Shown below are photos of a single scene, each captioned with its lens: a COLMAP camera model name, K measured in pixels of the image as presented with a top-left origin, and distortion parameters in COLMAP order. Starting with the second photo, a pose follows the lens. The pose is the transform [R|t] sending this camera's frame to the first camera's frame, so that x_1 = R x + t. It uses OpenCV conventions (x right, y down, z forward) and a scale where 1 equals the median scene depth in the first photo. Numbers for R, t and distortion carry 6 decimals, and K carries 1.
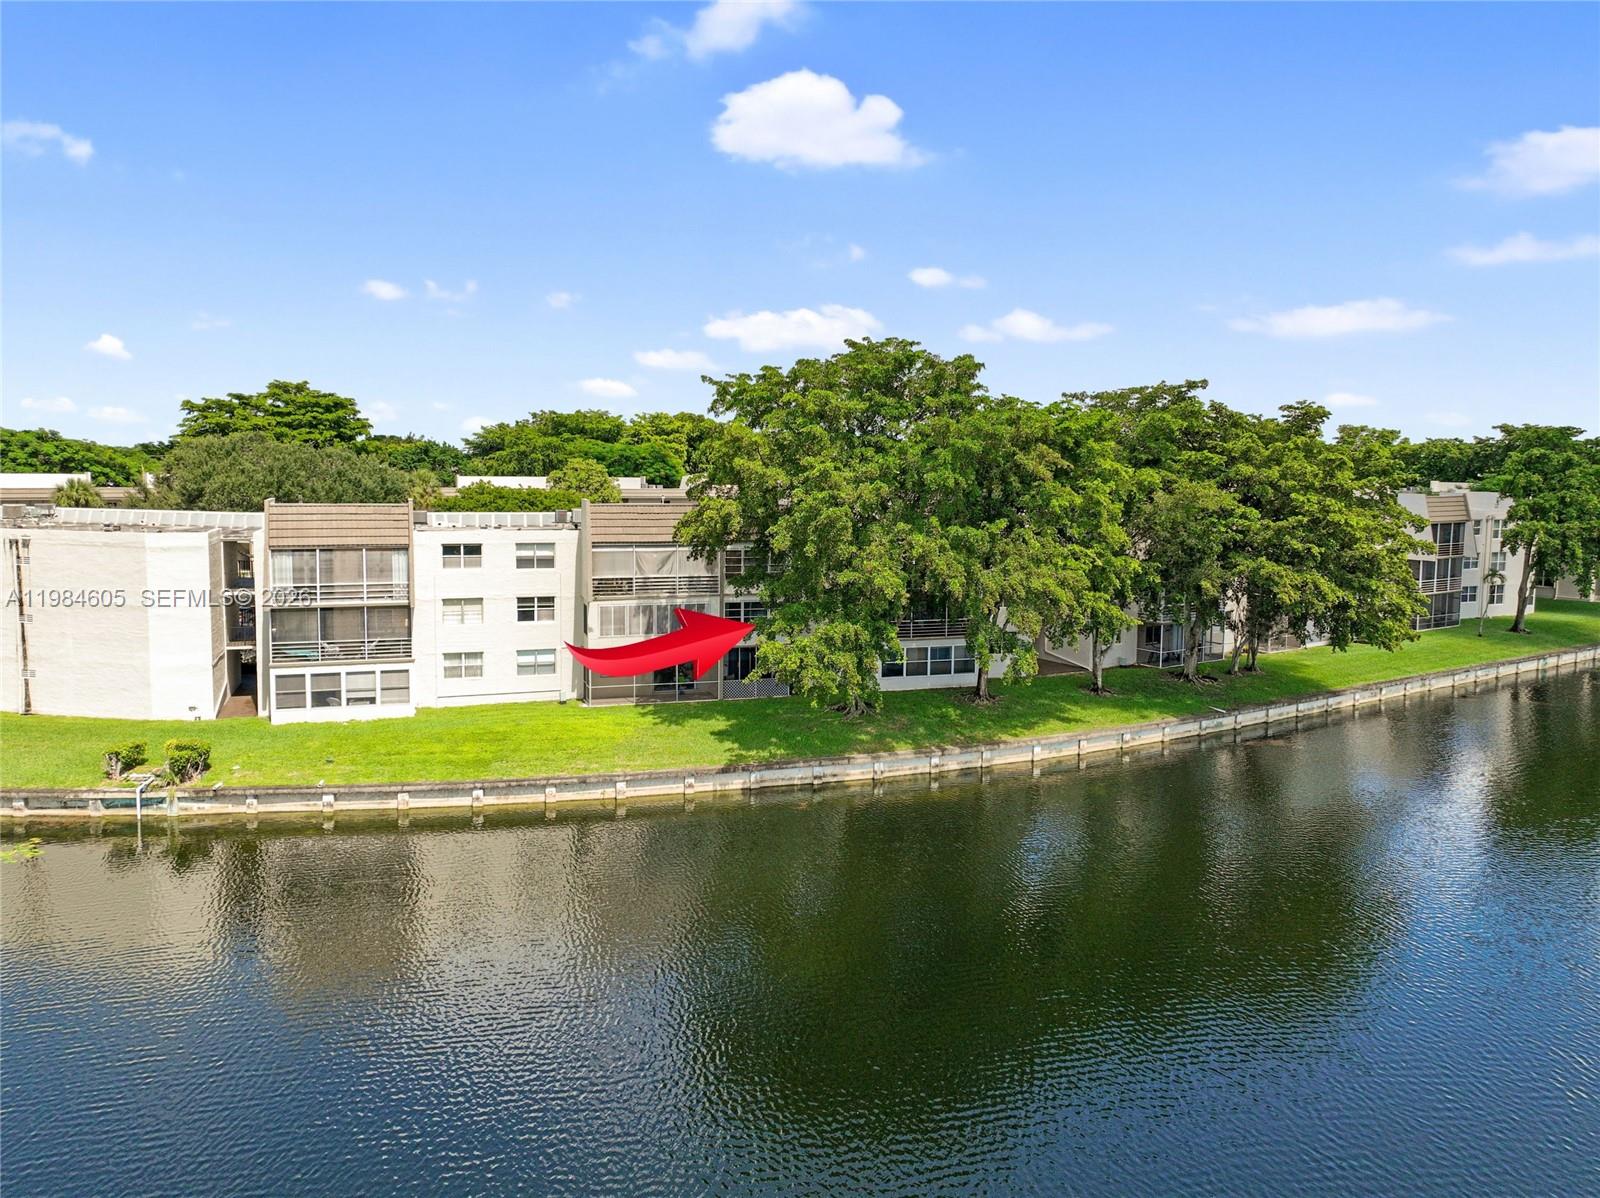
lens RADIAL K [[1146.3, 0, 797.7], [0, 1146.3, 553.2], [0, 0, 1]] dist [0.012568, 0.000529]
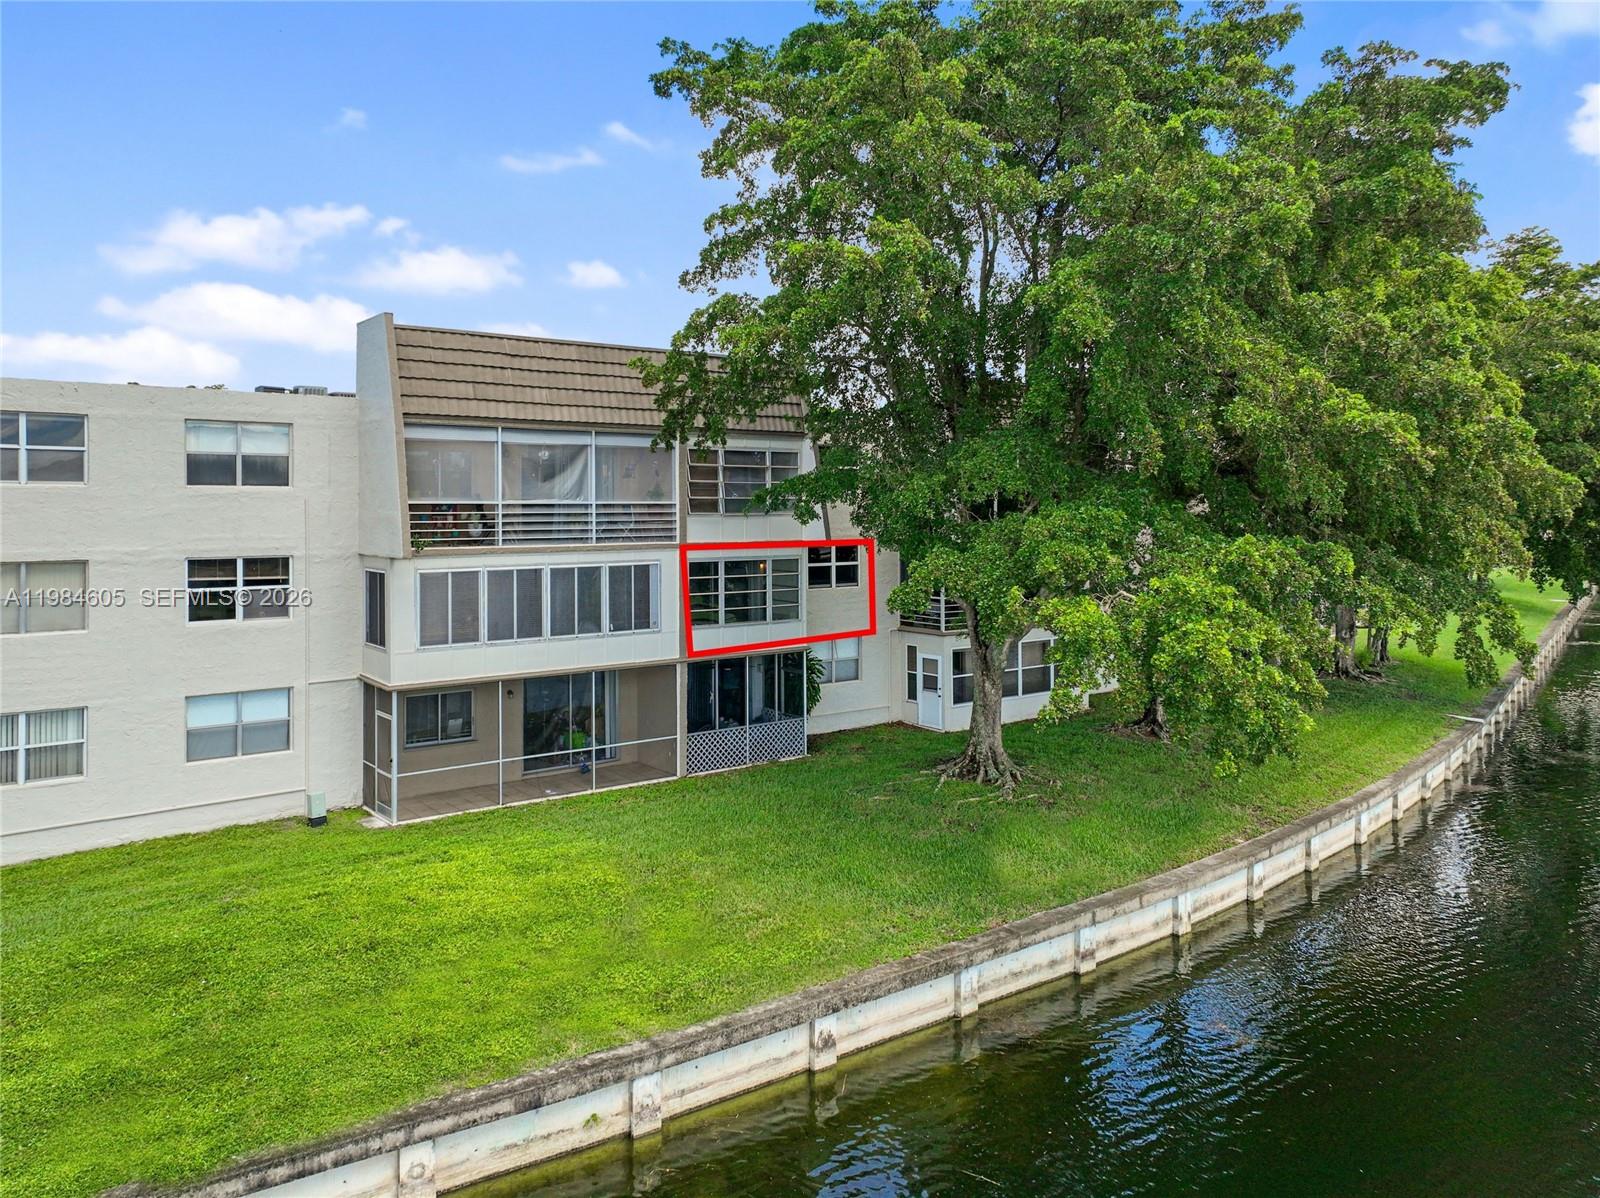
lens RADIAL K [[1159.0, 0, 806.5], [0, 1159.0, 508.2], [0, 0, 1]] dist [0.030644, 0.000897]
pose [[0.944413, -0.015890, 0.328376, -0.178657], [0.041439, 0.996619, -0.070953, 0.058855], [-0.326139, 0.080617, 0.941878, 0.564105]]
